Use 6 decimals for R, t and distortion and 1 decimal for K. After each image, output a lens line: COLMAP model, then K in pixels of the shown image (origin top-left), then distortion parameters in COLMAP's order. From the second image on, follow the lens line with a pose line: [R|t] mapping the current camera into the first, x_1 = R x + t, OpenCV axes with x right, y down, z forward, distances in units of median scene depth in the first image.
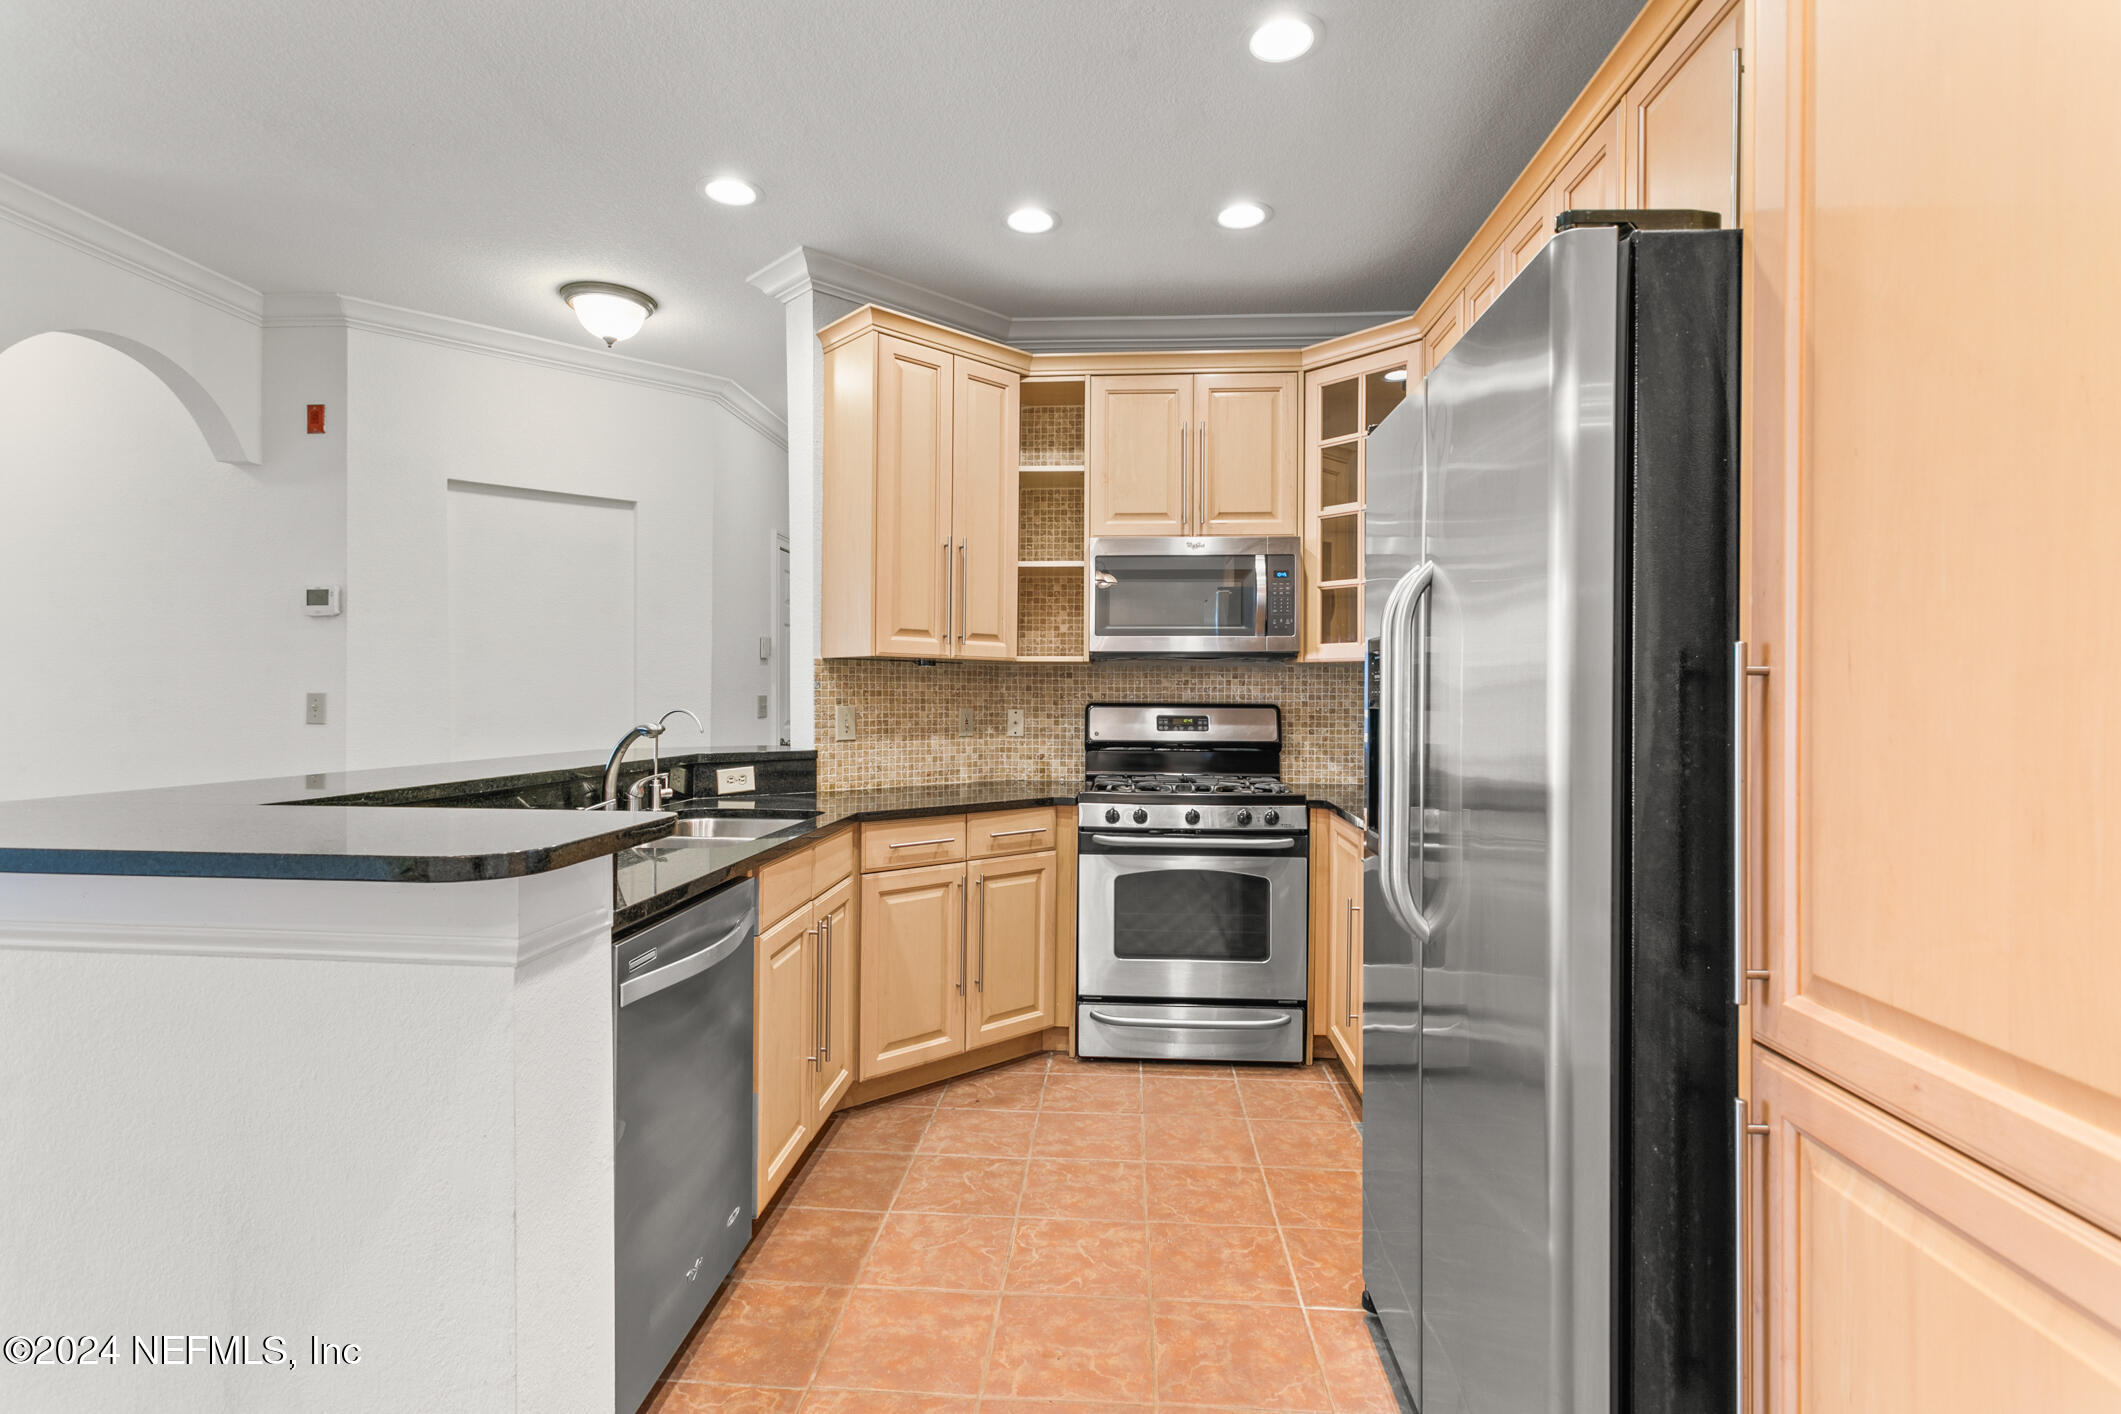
lens RADIAL K [[1002.5, 0, 1061.1], [0, 1002.5, 698.0], [0, 0, 1]] dist [-0.000857, 0.000763]
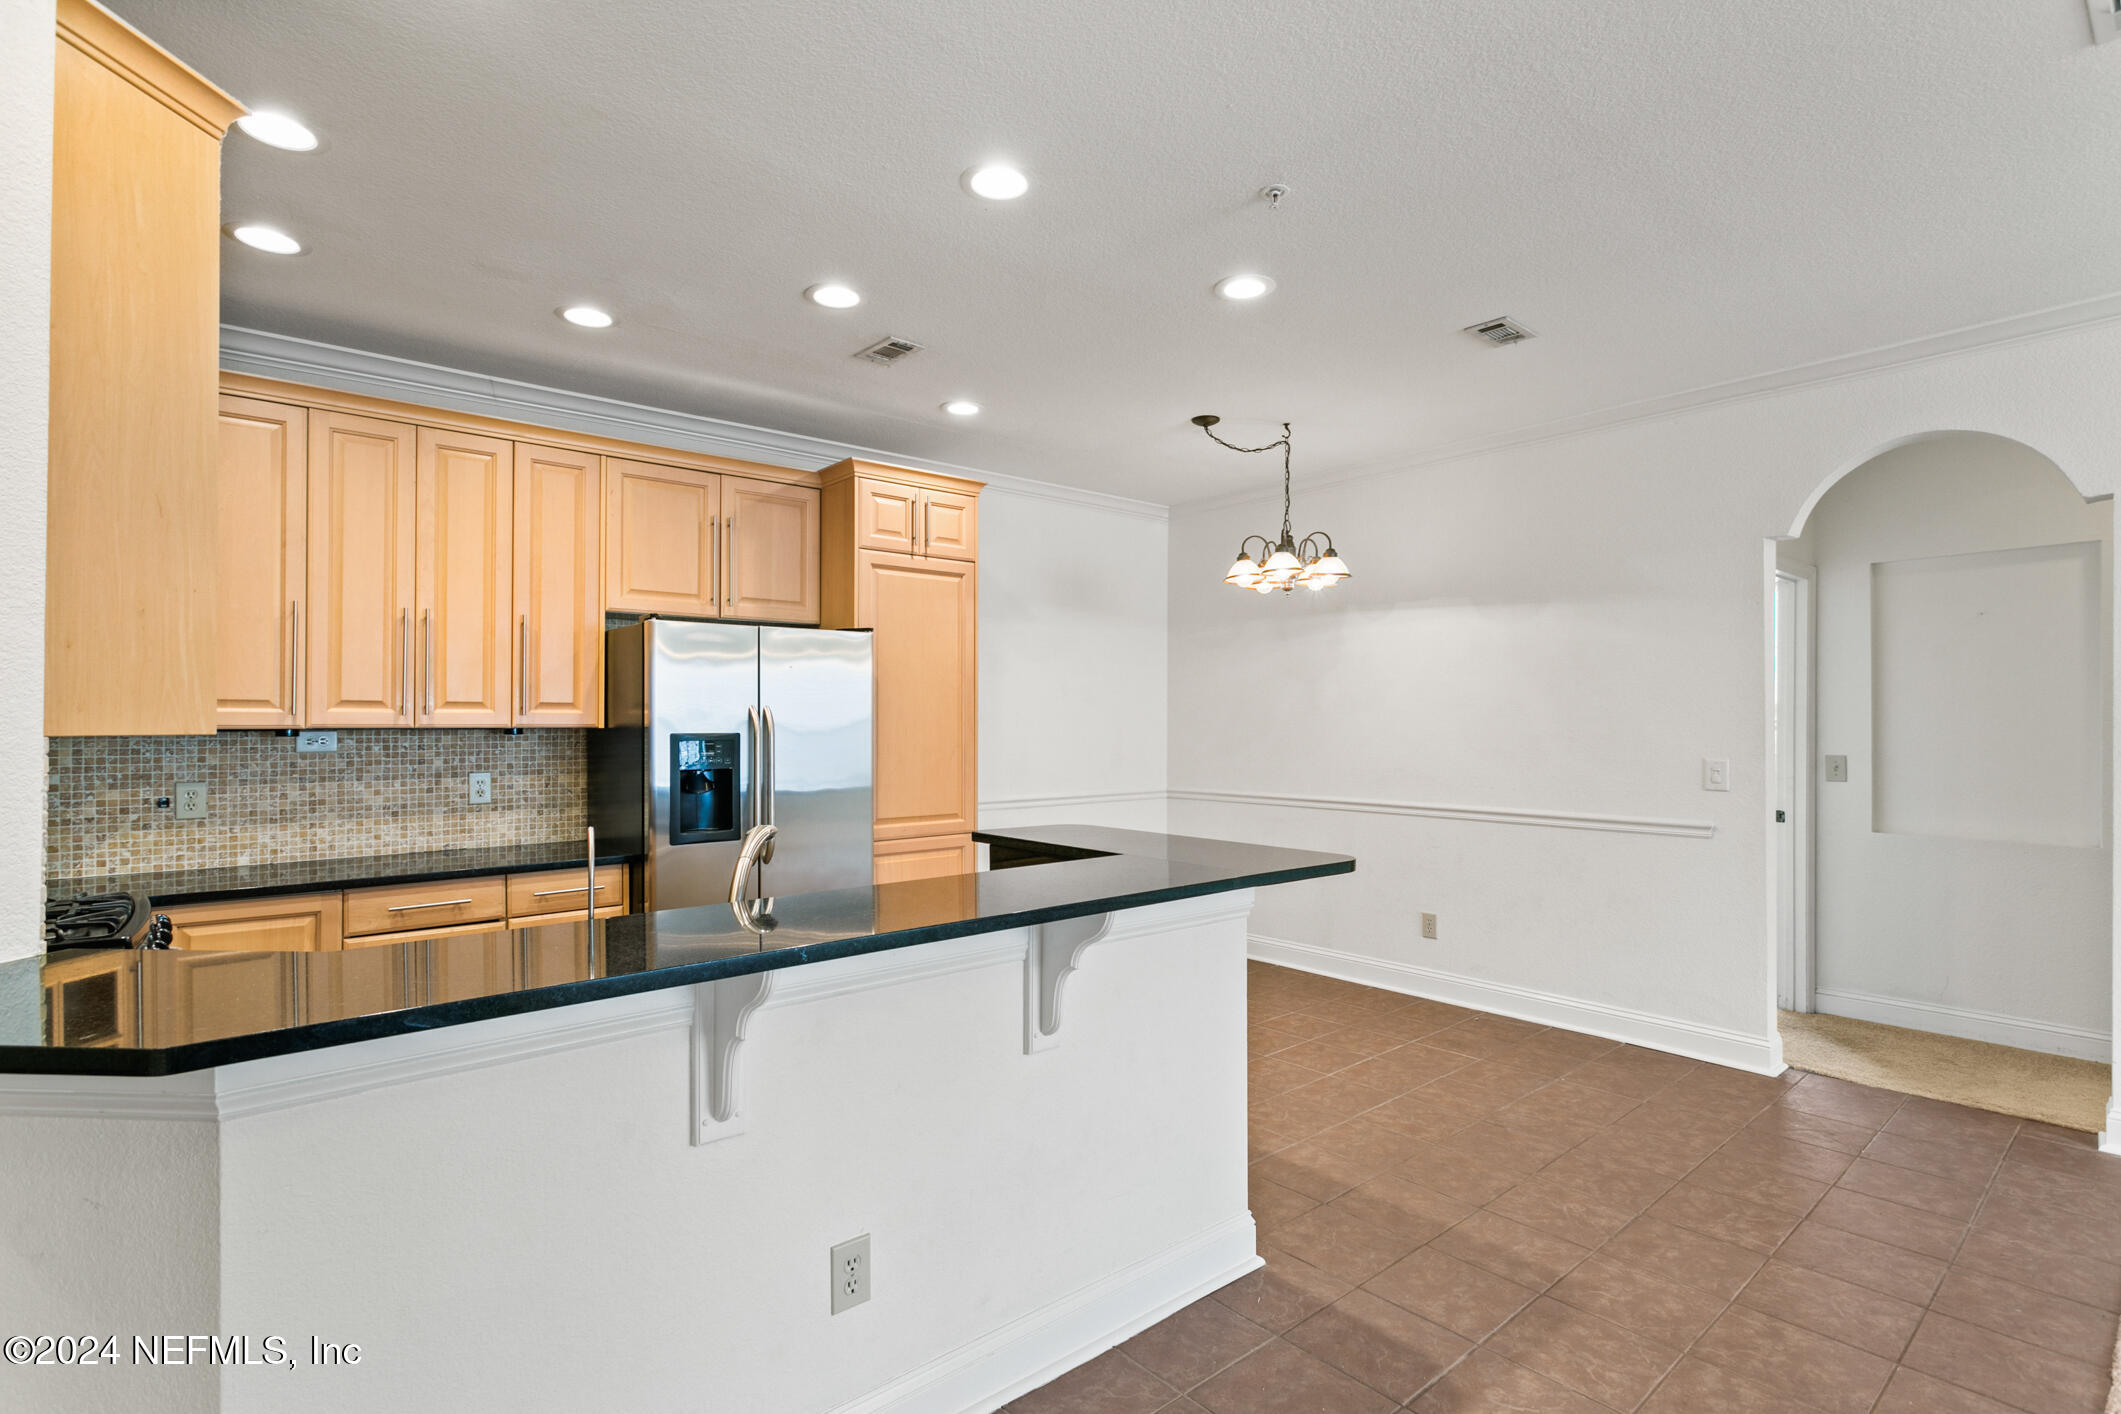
lens RADIAL K [[1014.6, 0, 1055.3], [0, 1014.6, 717.5], [0, 0, 1]] dist [0.002736, -0.000063]
pose [[-0.692231, -0.001091, 0.721675, -0.851161], [-0.001707, 0.999999, -0.000125, -0.048654], [-0.721674, -0.001318, -0.692232, 0.988864]]
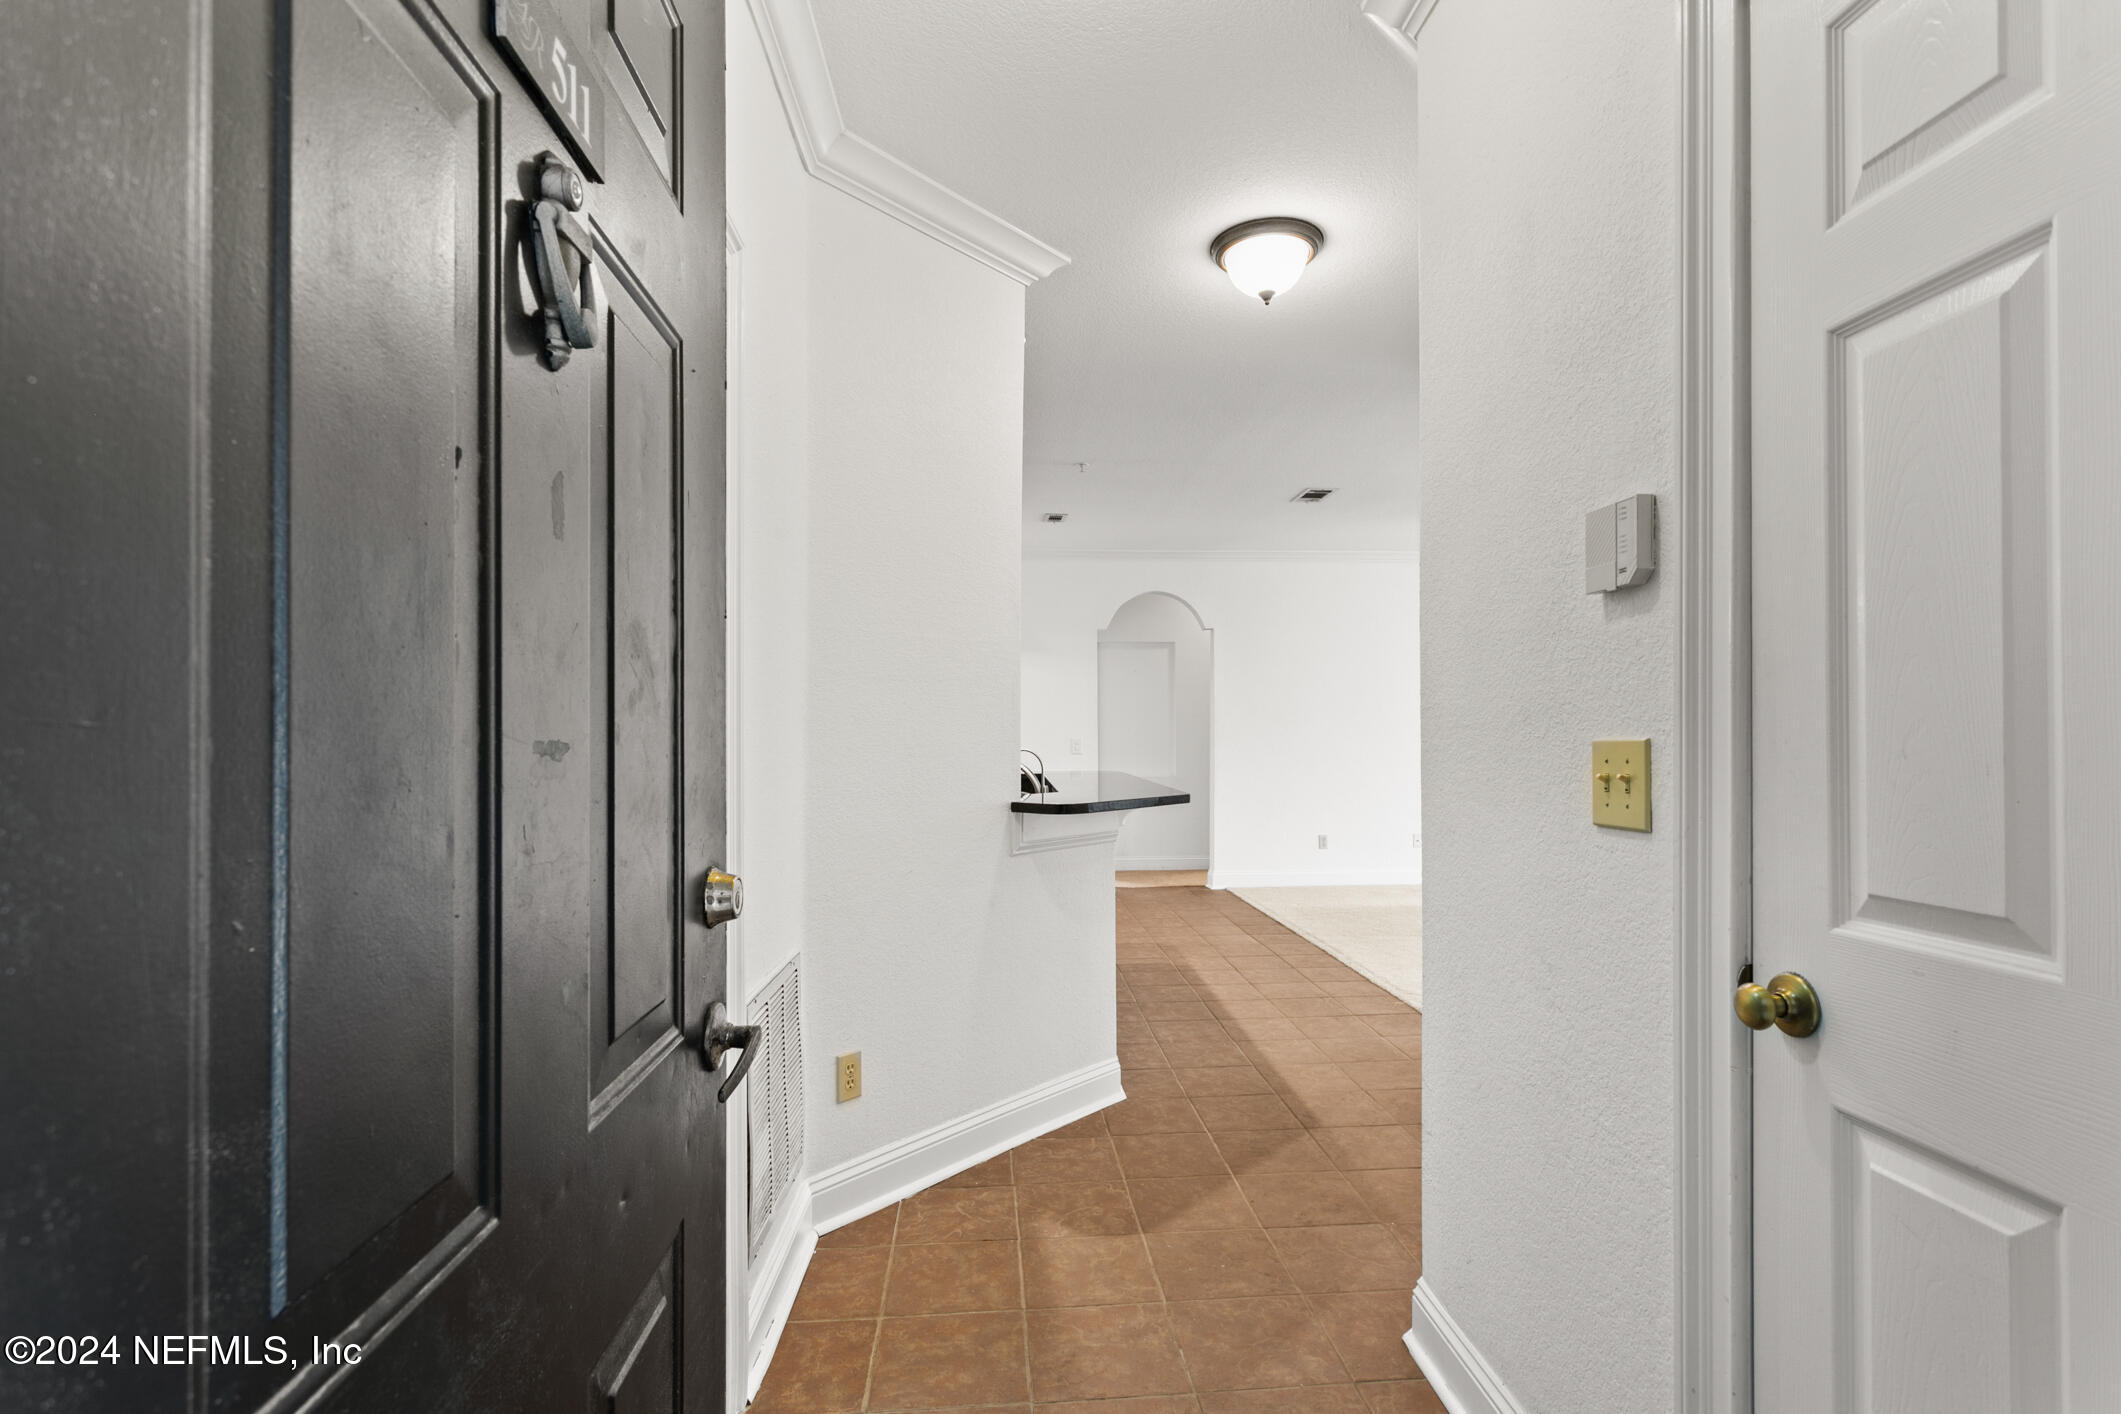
lens RADIAL K [[1026.4, 0, 1057.5], [0, 1026.4, 719.5], [0, 0, 1]] dist [0.000495, 0.001151]
pose [[-0.991674, -0.006177, -0.128629, -0.208883], [-0.004143, 0.999862, -0.016075, -0.010046], [0.128711, -0.015408, -0.991562, 1.878934]]
